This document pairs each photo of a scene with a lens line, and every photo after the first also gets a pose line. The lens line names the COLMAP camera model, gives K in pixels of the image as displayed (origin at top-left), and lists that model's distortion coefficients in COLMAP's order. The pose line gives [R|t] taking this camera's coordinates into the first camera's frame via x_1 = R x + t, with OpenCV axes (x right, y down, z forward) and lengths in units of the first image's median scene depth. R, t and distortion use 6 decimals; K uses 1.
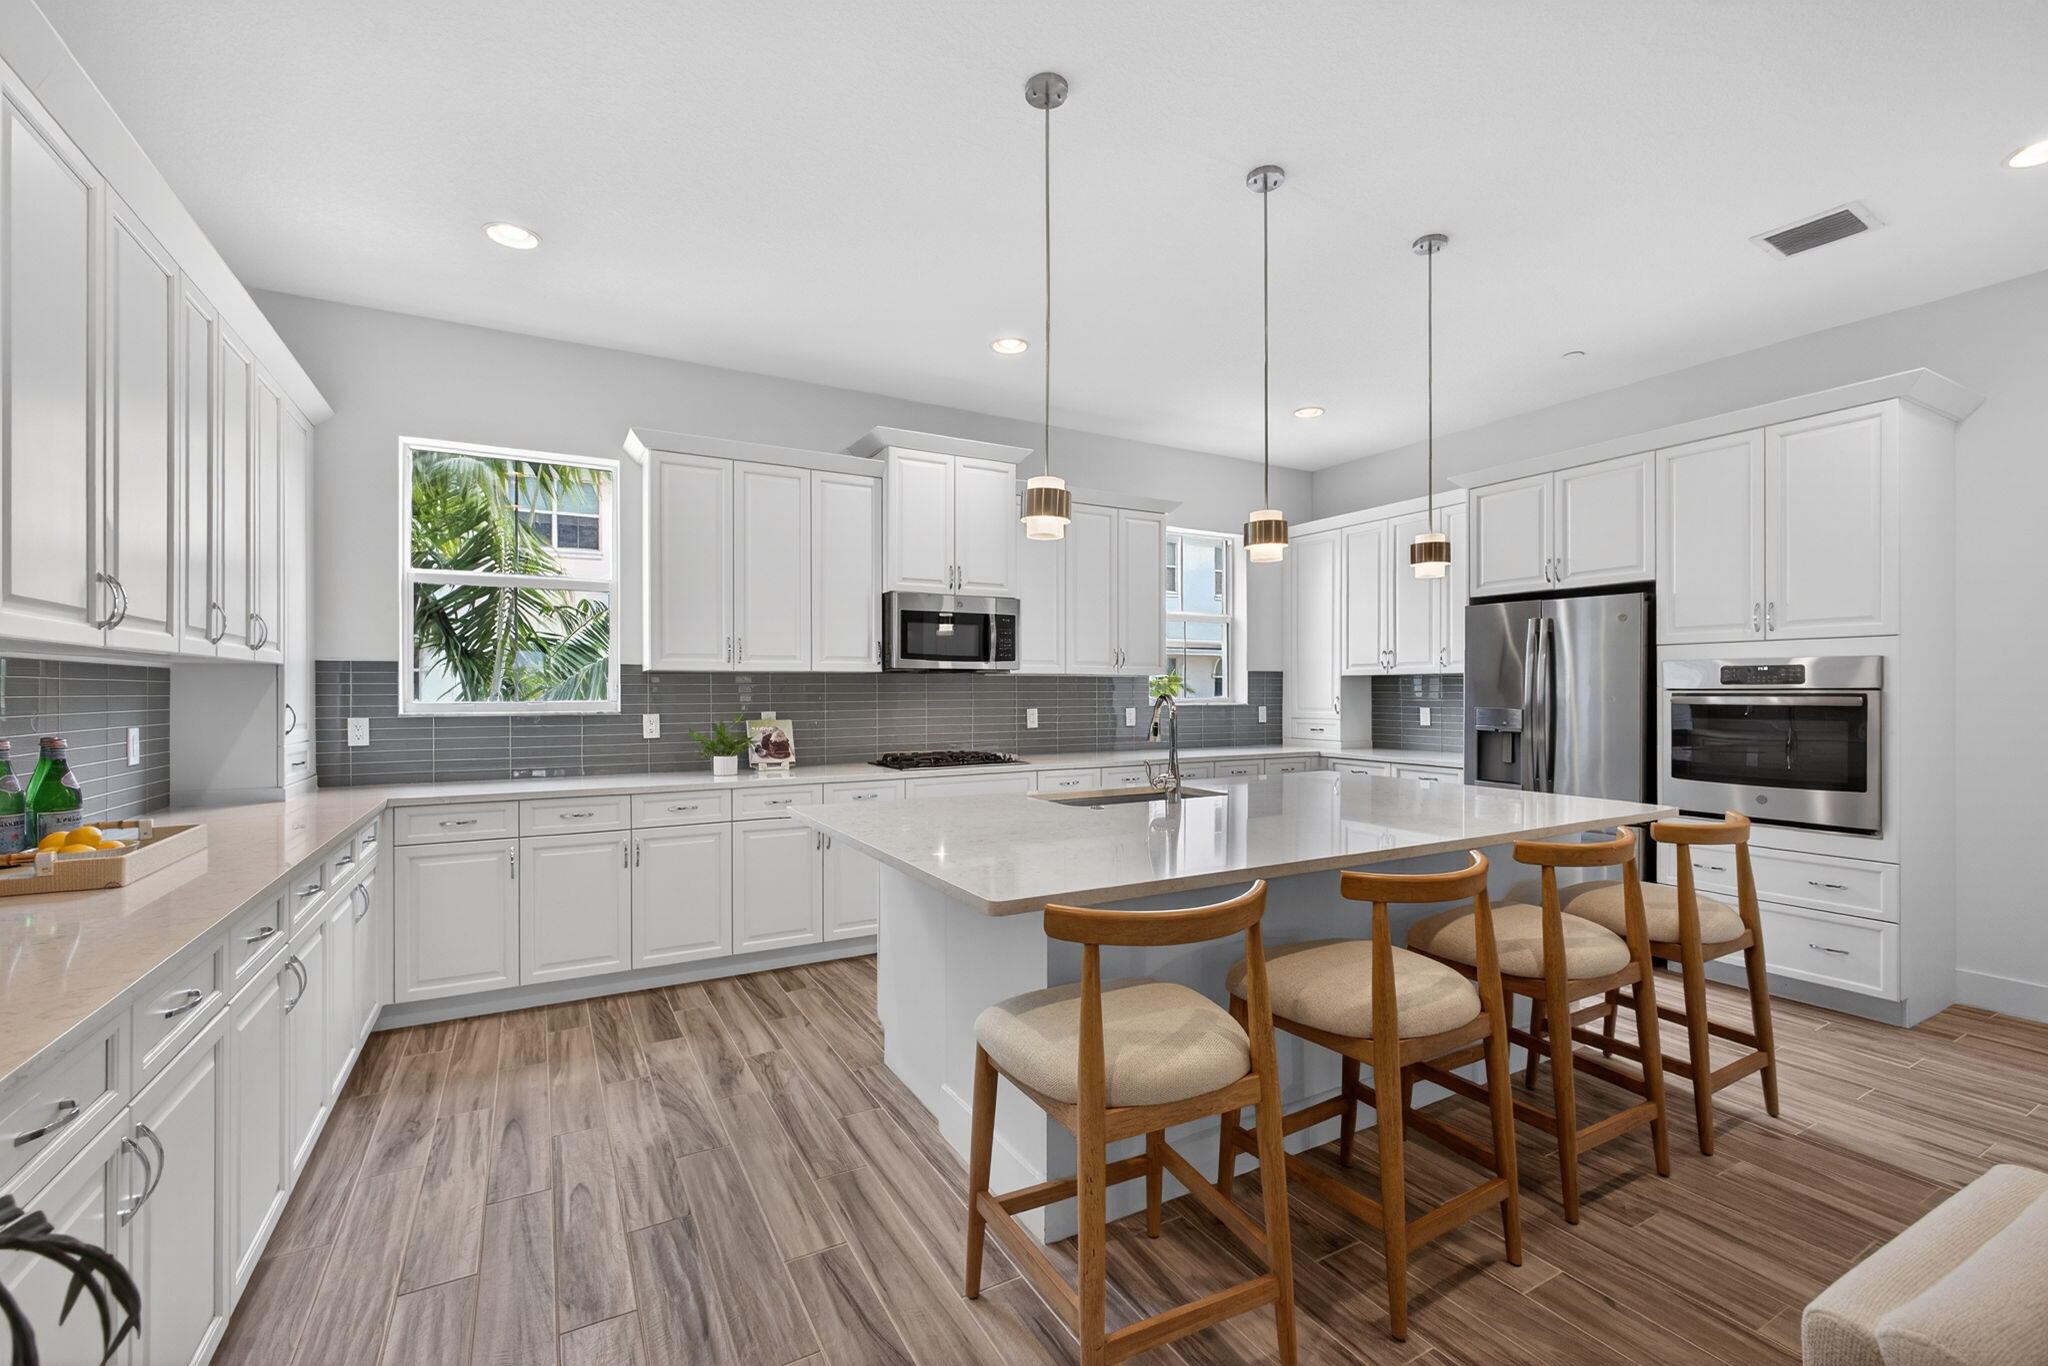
lens RADIAL K [[891.3, 0, 1032.8], [0, 891.3, 685.2], [0, 0, 1]] dist [-0.010924, 0.005611]
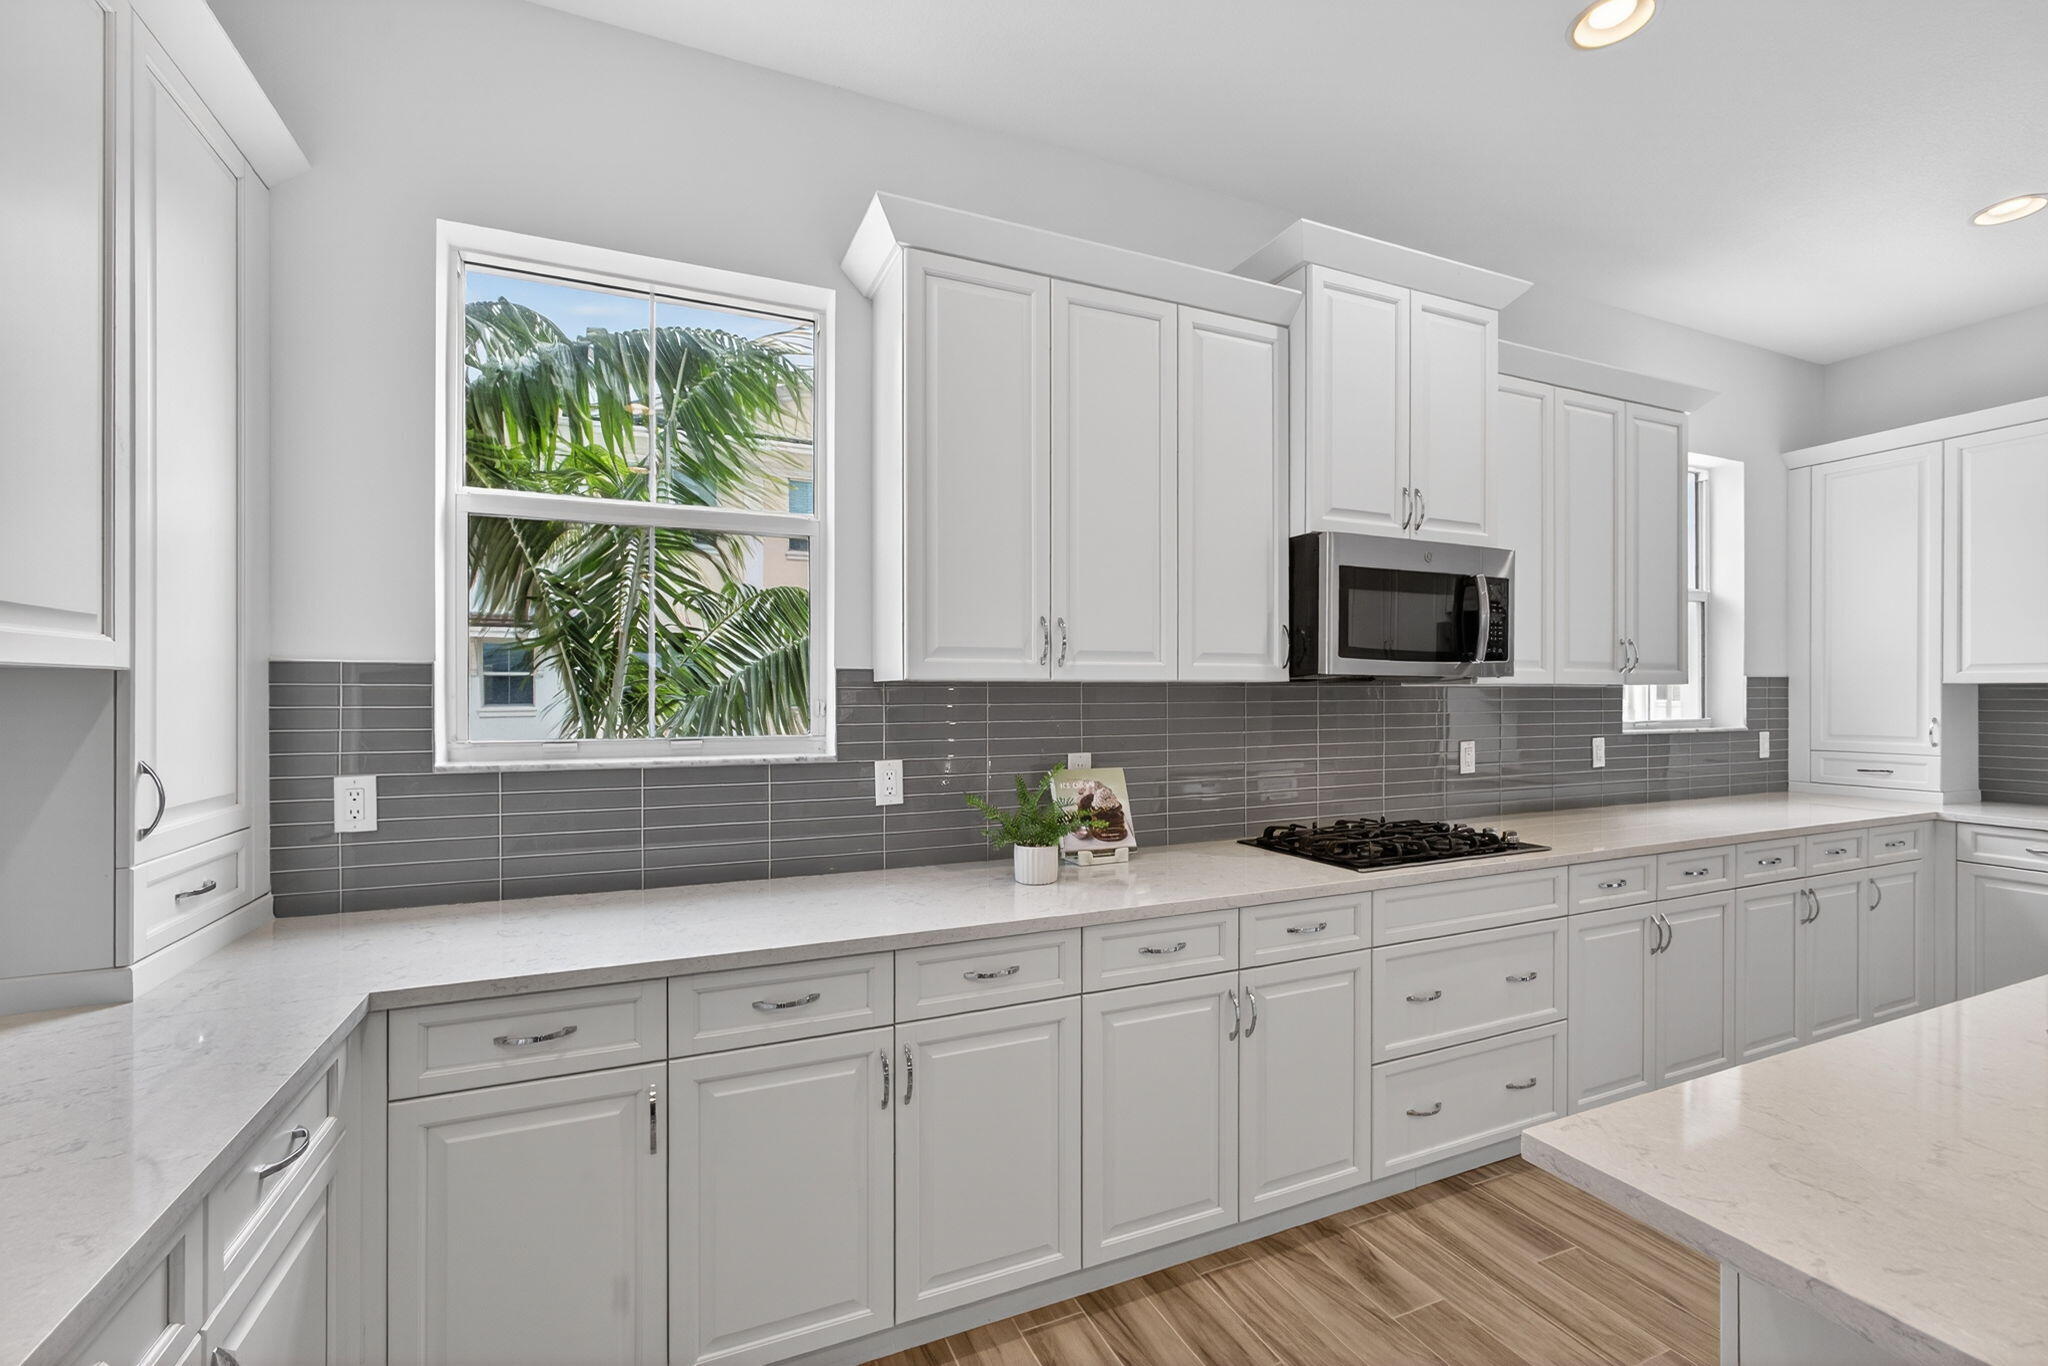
lens RADIAL K [[891.3, 0, 1044.6], [0, 891.3, 688.1], [0, 0, 1]] dist [-0.010924, 0.005611]
pose [[0.995709, -0.001557, -0.092524, -0.274670], [0.001390, 0.999997, -0.001870, -0.010142], [0.092527, 0.001733, 0.995709, 0.452989]]
